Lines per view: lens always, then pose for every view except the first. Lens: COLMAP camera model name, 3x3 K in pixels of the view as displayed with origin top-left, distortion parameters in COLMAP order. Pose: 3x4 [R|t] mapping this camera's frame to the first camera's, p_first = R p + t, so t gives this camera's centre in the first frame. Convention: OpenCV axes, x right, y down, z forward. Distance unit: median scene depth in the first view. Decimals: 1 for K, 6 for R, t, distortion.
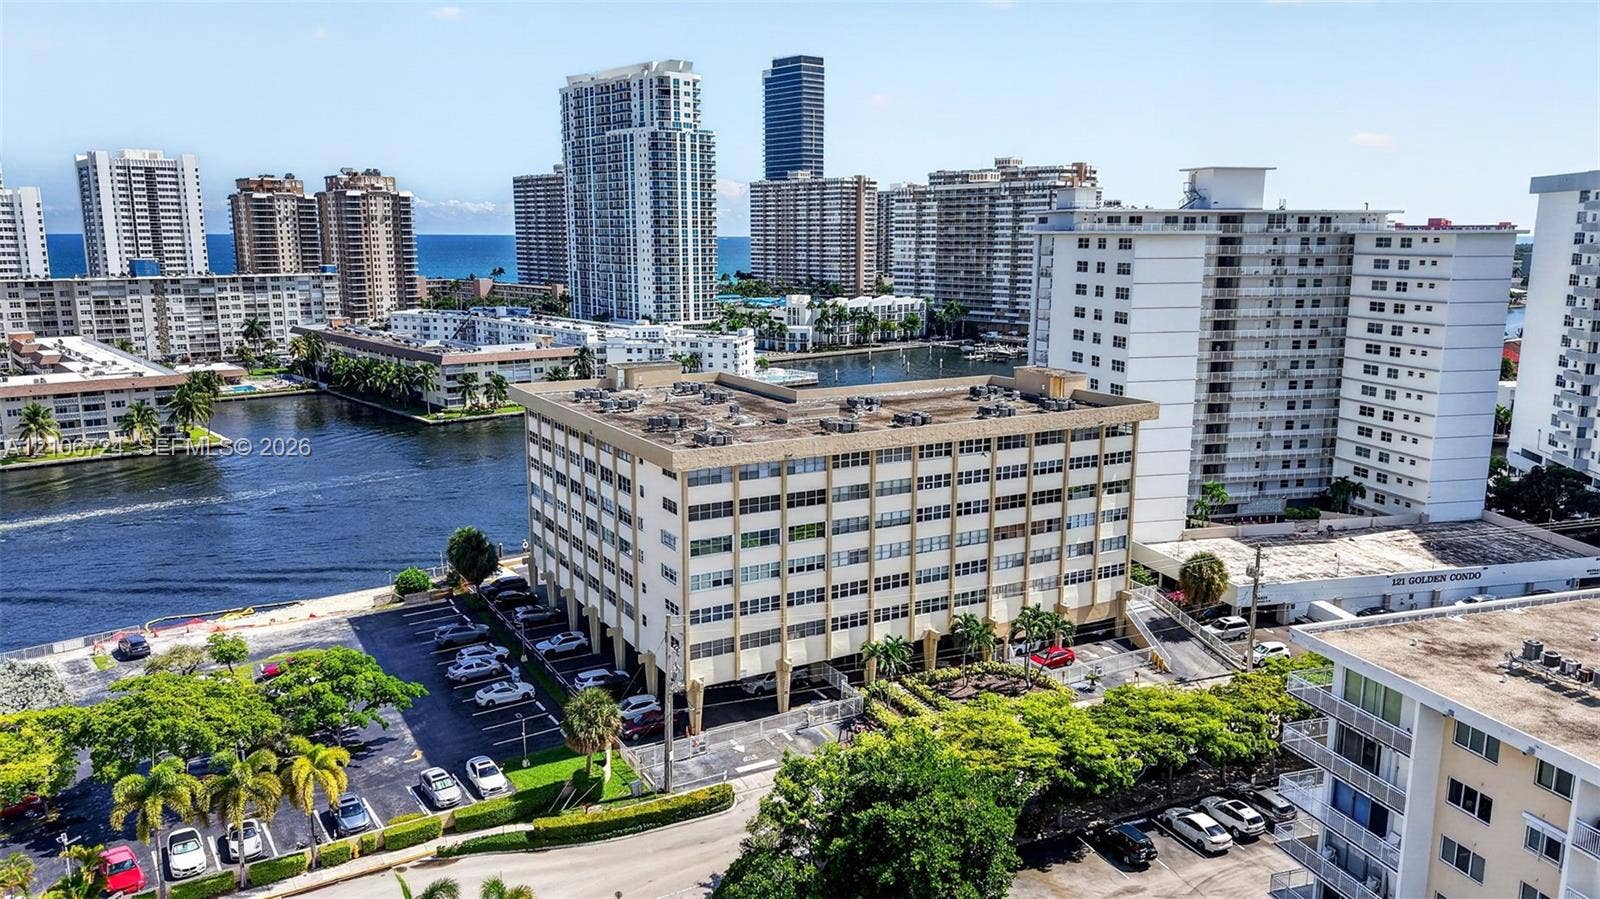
lens RADIAL K [[1155.9, 0, 802.2], [0, 1155.9, 468.0], [0, 0, 1]] dist [0.055536, -0.048485]
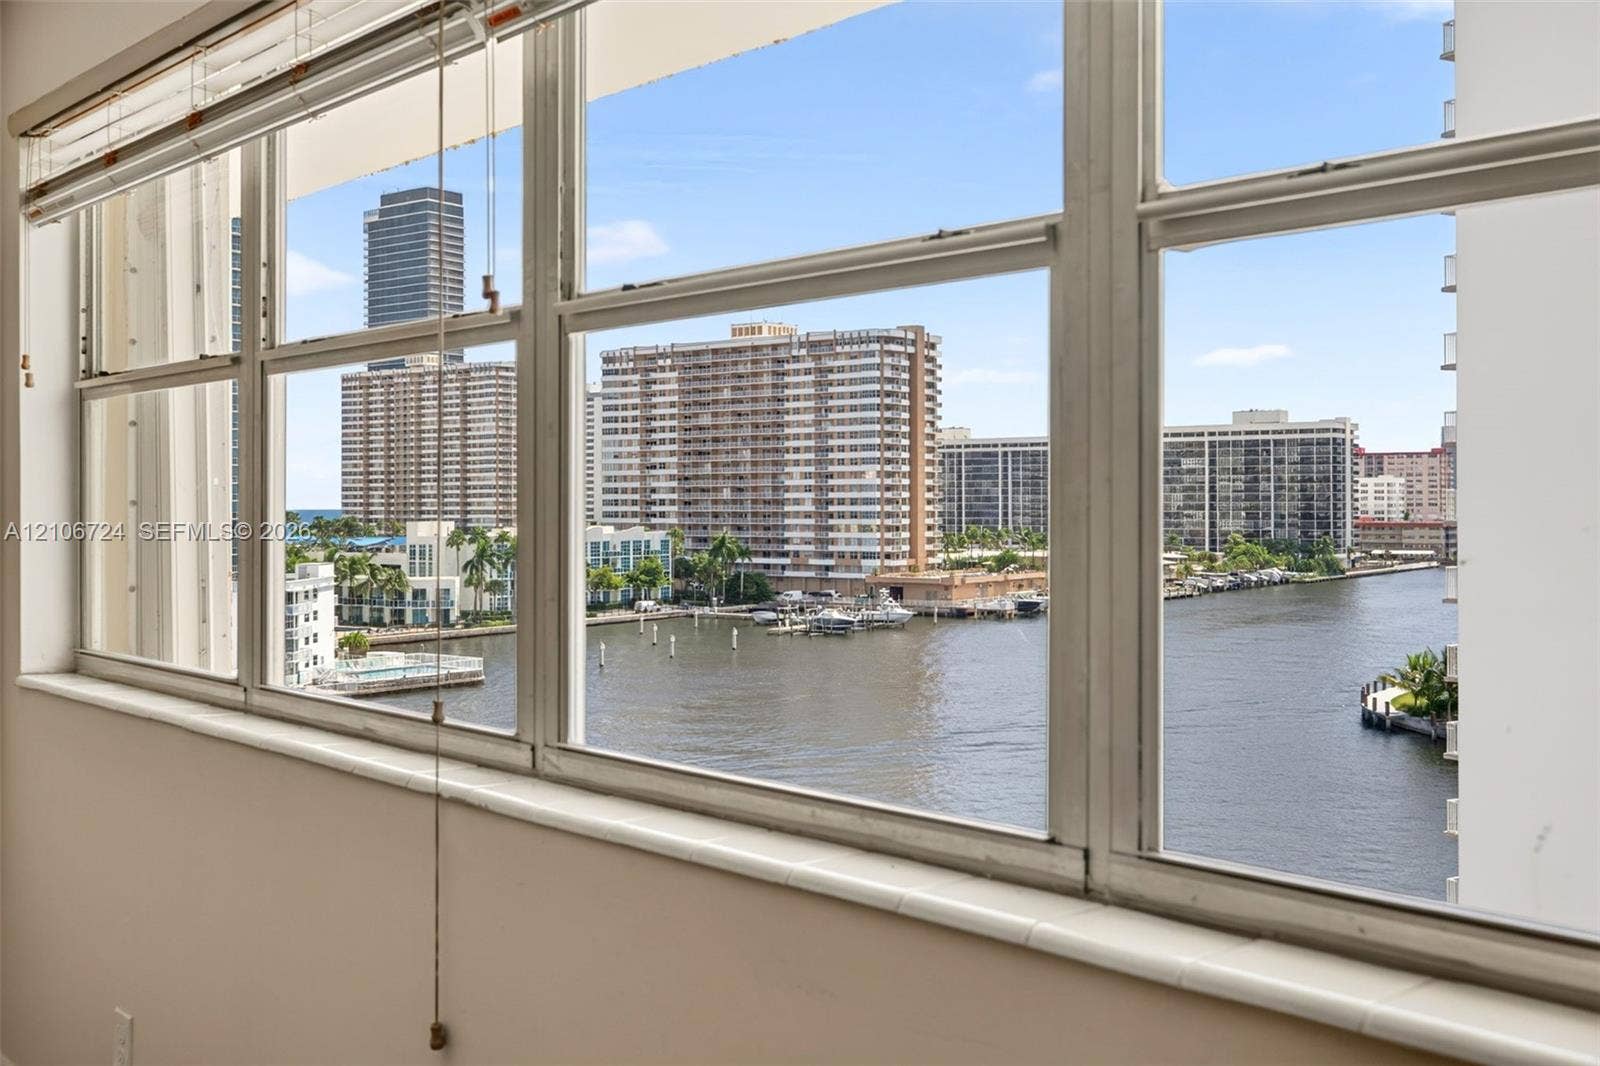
lens RADIAL K [[1588.6, 0, 796.9], [0, 1588.6, 478.5], [0, 0, 1]] dist [-0.010197, 0.000000]
pose [[0.973230, -0.000235, 0.229834, -0.008028], [0.050192, 0.976079, -0.211541, -0.012591], [-0.224287, 0.217414, 0.949961, 0.338507]]
